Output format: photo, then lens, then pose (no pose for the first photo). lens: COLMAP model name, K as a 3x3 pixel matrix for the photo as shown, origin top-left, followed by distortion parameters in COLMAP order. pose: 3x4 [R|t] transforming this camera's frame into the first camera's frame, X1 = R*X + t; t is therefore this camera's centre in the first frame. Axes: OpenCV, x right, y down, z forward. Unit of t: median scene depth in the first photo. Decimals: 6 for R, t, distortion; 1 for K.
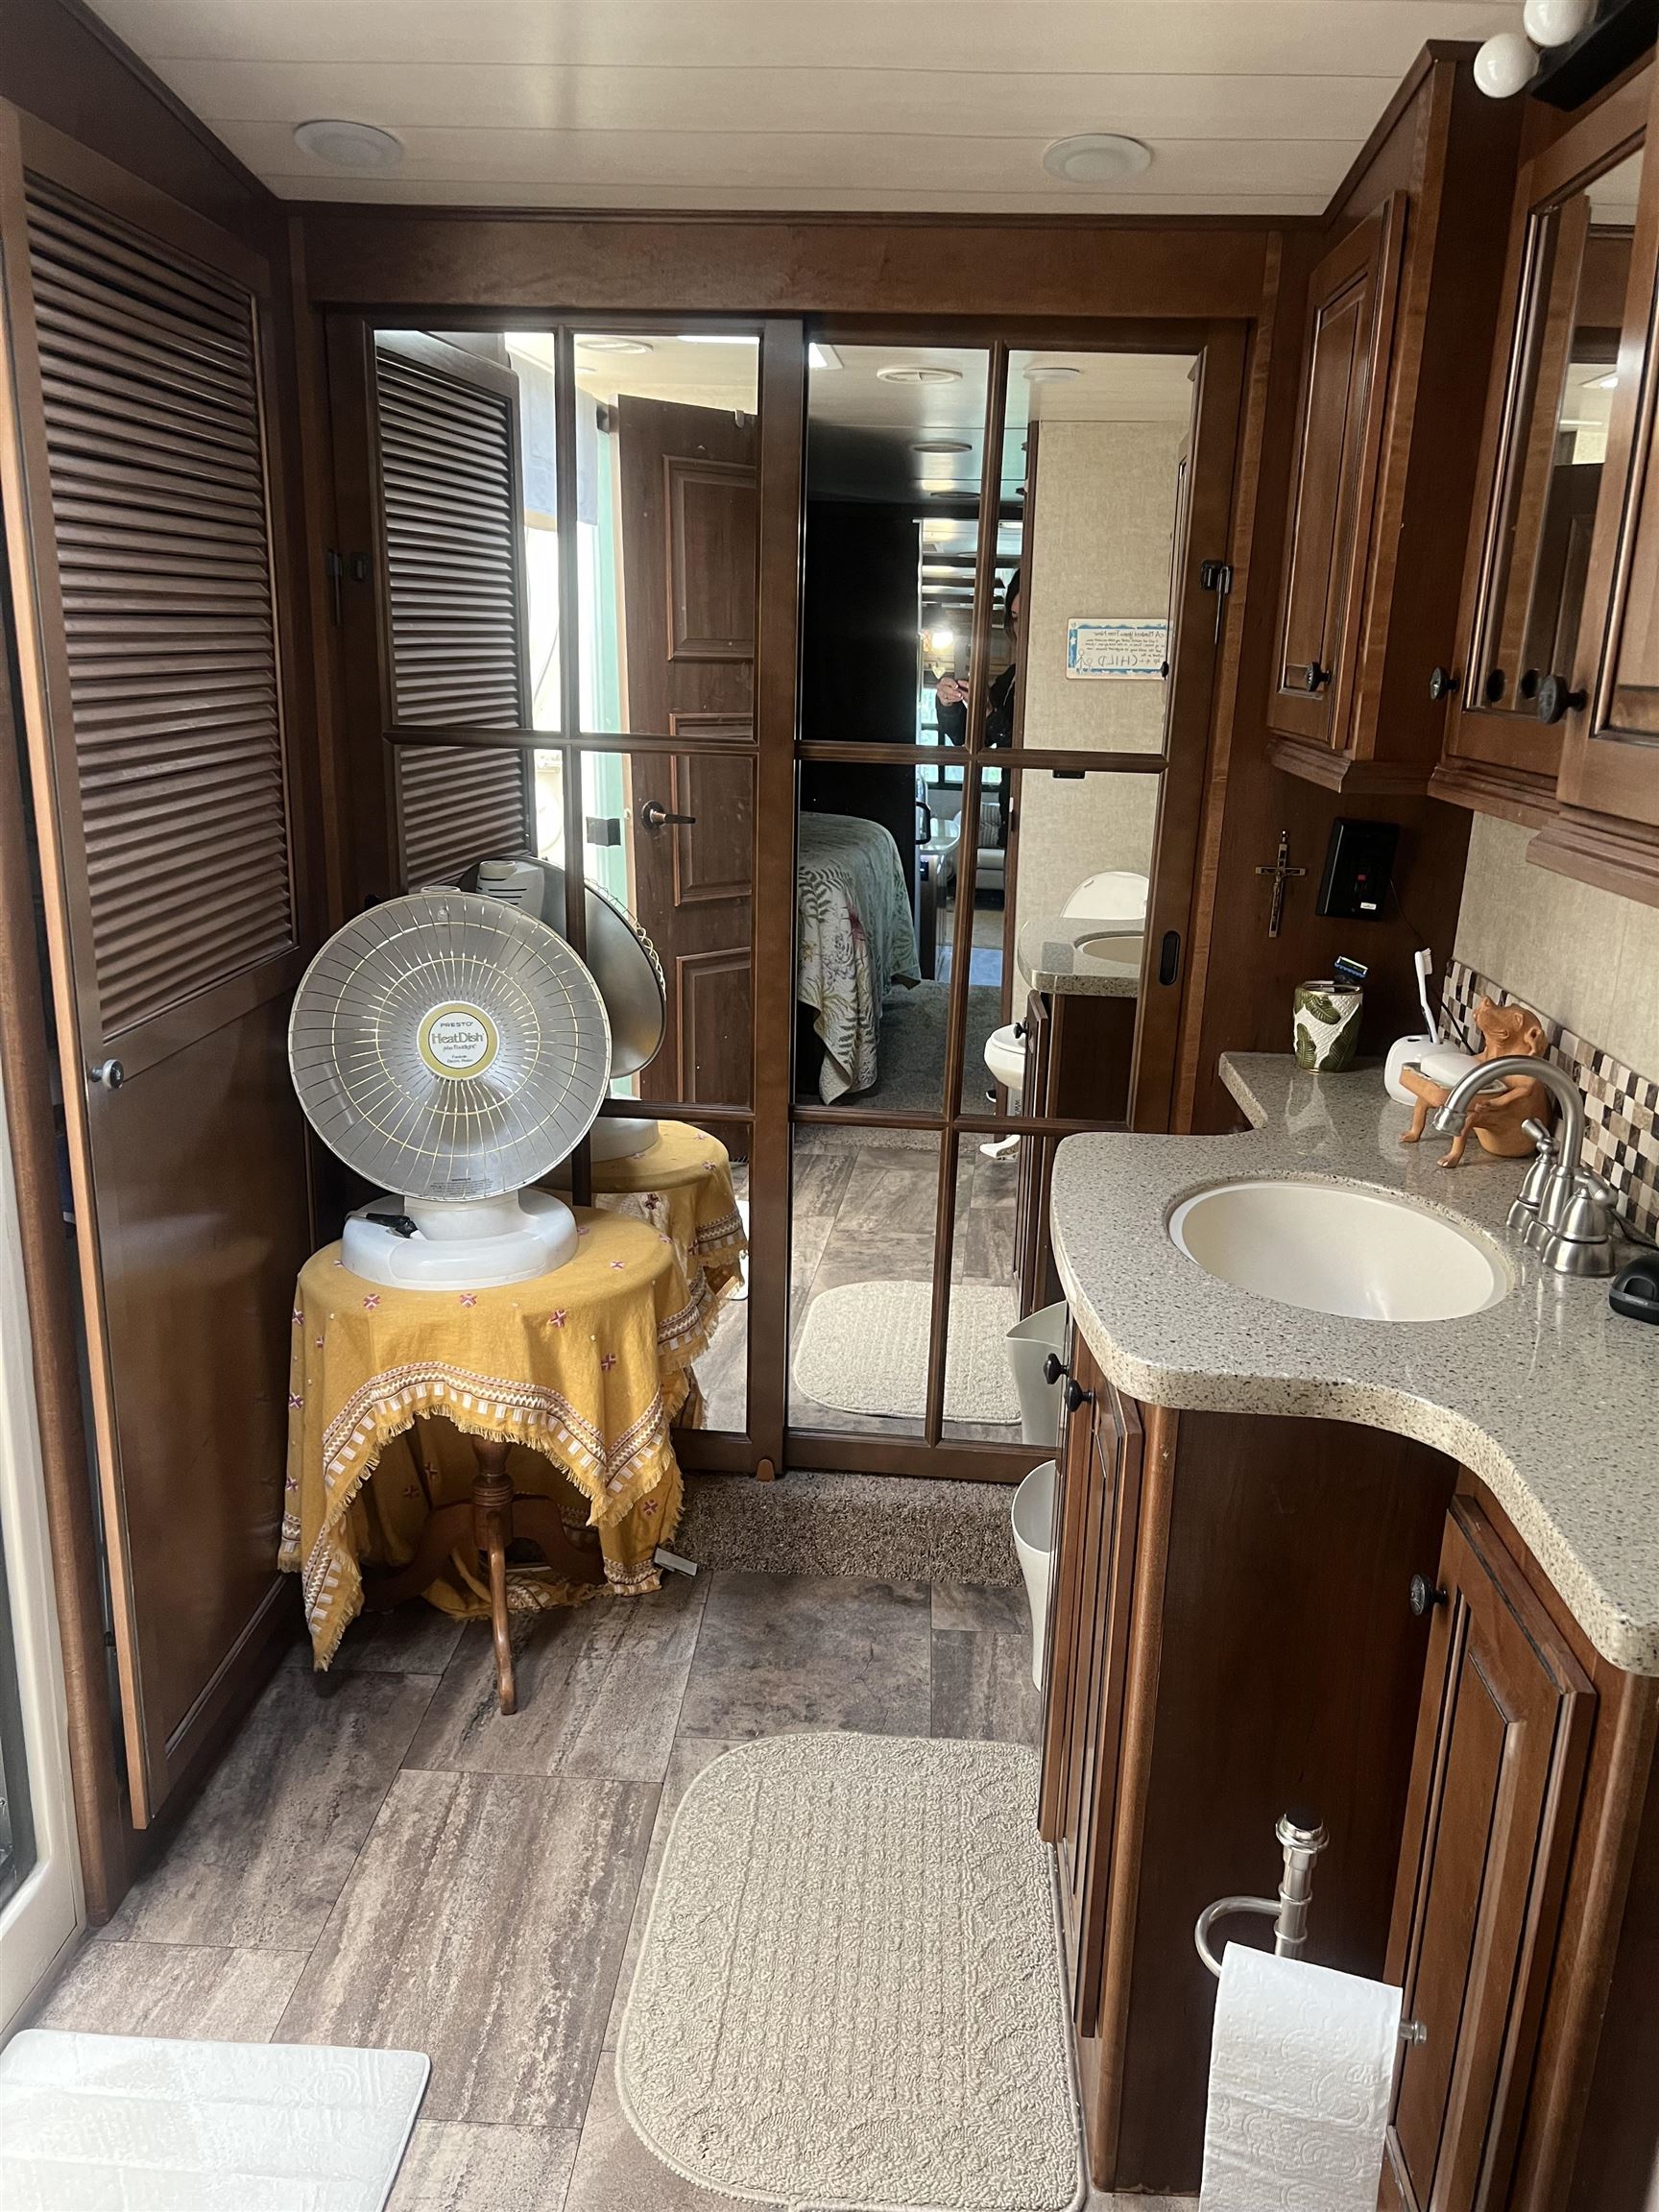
lens RADIAL K [[1662.8, 0, 829.1], [0, 1662.8, 1094.9], [0, 0, 1]] dist [0.074039, -0.090569]
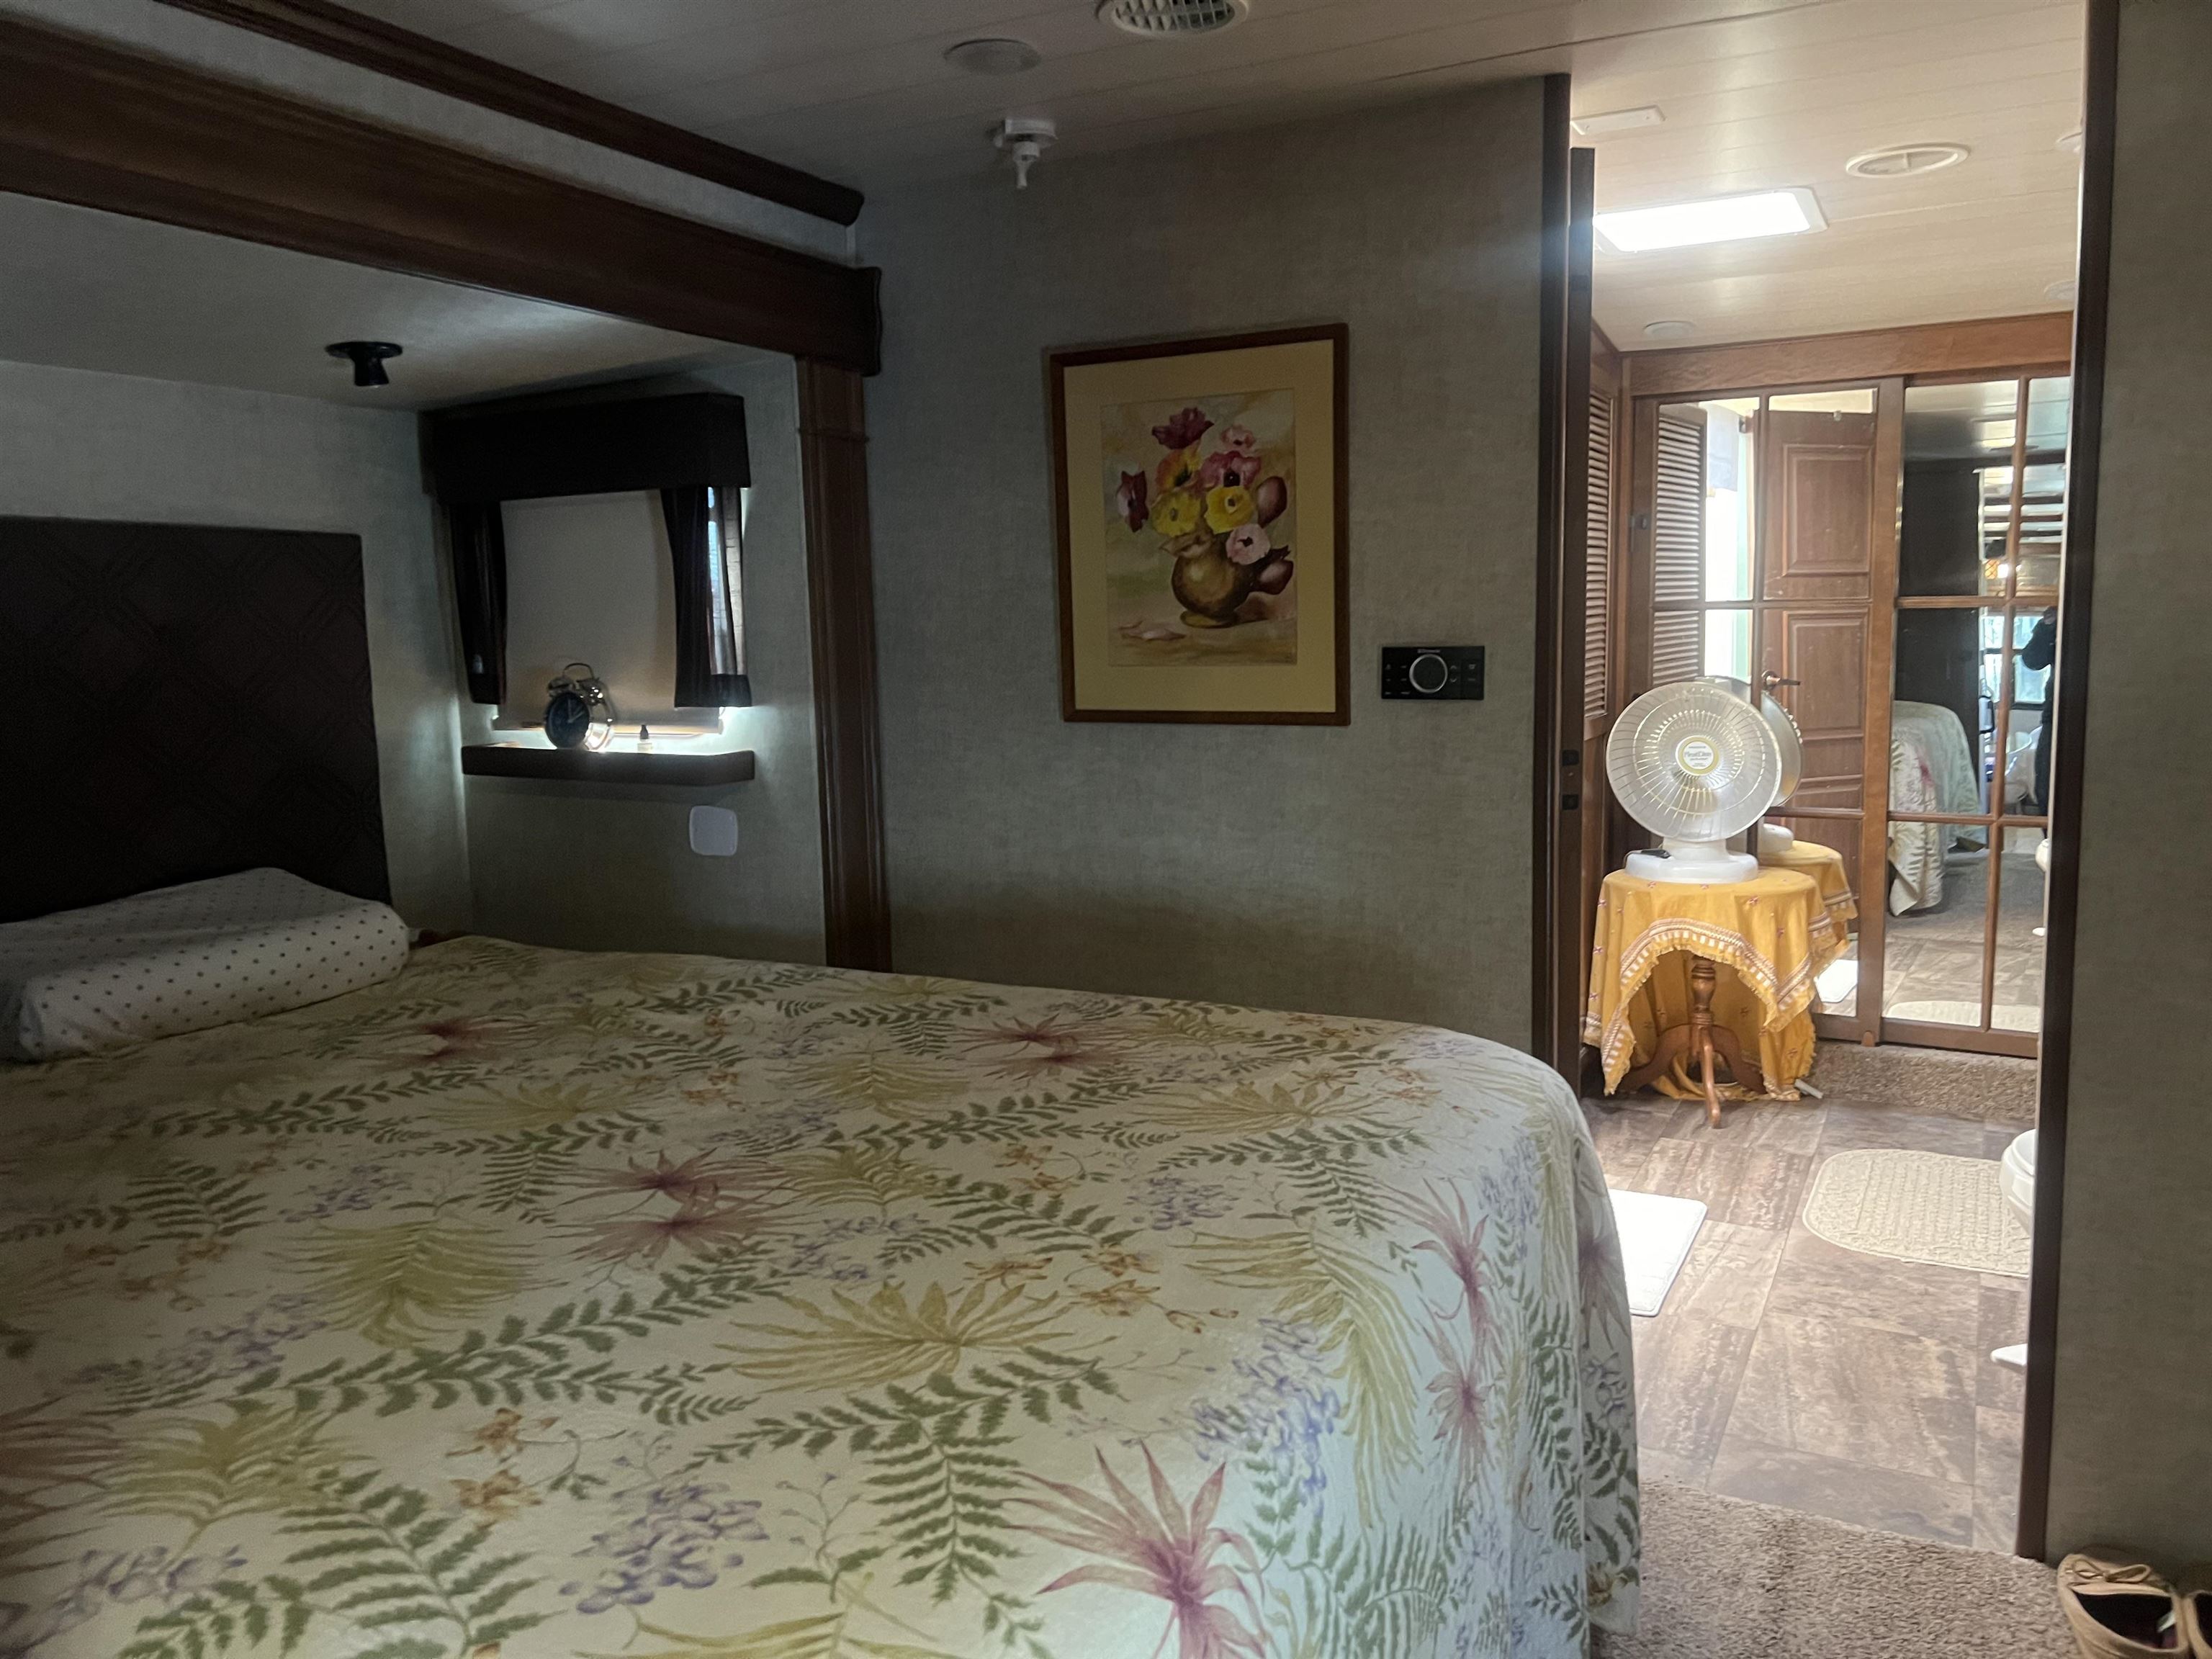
lens RADIAL K [[1641.8, 0, 1099.2], [0, 1641.8, 800.3], [0, 0, 1]] dist [0.012478, 0.001079]
pose [[0.904525, 0.005301, -0.426387, -0.038237], [-0.069516, 0.988379, -0.135181, 0.304705], [0.420715, 0.151915, 0.894383, -0.914671]]
